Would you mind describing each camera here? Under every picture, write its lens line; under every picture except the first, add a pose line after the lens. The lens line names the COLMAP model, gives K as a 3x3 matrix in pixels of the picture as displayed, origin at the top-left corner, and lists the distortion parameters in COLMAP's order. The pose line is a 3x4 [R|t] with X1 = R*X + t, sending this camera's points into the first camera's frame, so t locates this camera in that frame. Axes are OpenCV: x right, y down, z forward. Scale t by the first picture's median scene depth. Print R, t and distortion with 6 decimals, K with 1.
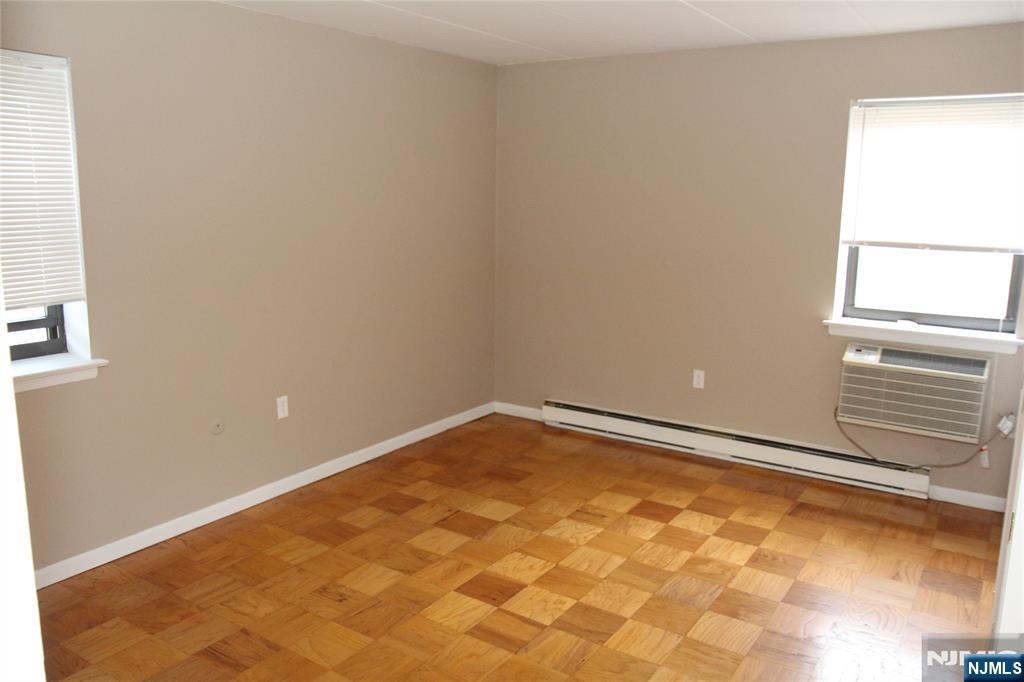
lens RADIAL K [[807.1, 0, 511.1], [0, 807.1, 321.0], [0, 0, 1]] dist [-0.007495, -0.004239]
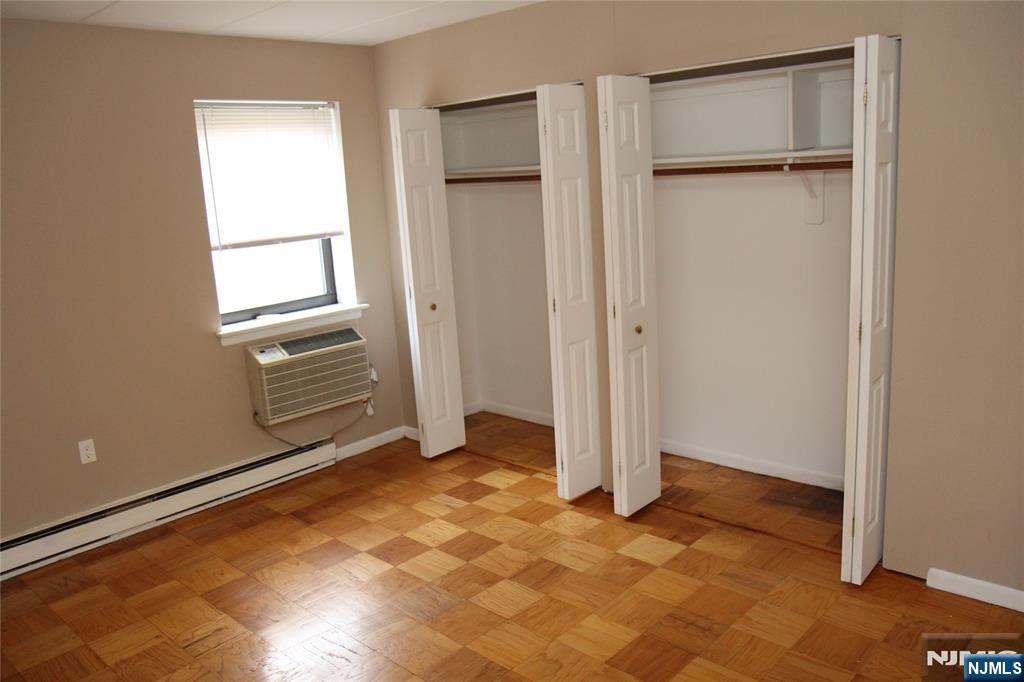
lens RADIAL K [[780.9, 0, 512.0], [0, 780.9, 341.0], [0, 0, 1]] dist [-0.112991, 0.102719]
pose [[0.174468, -0.220955, 0.959552, -0.434565], [0.230162, 0.956653, 0.178439, -0.076355], [-0.957385, 0.189721, 0.217761, 0.500871]]
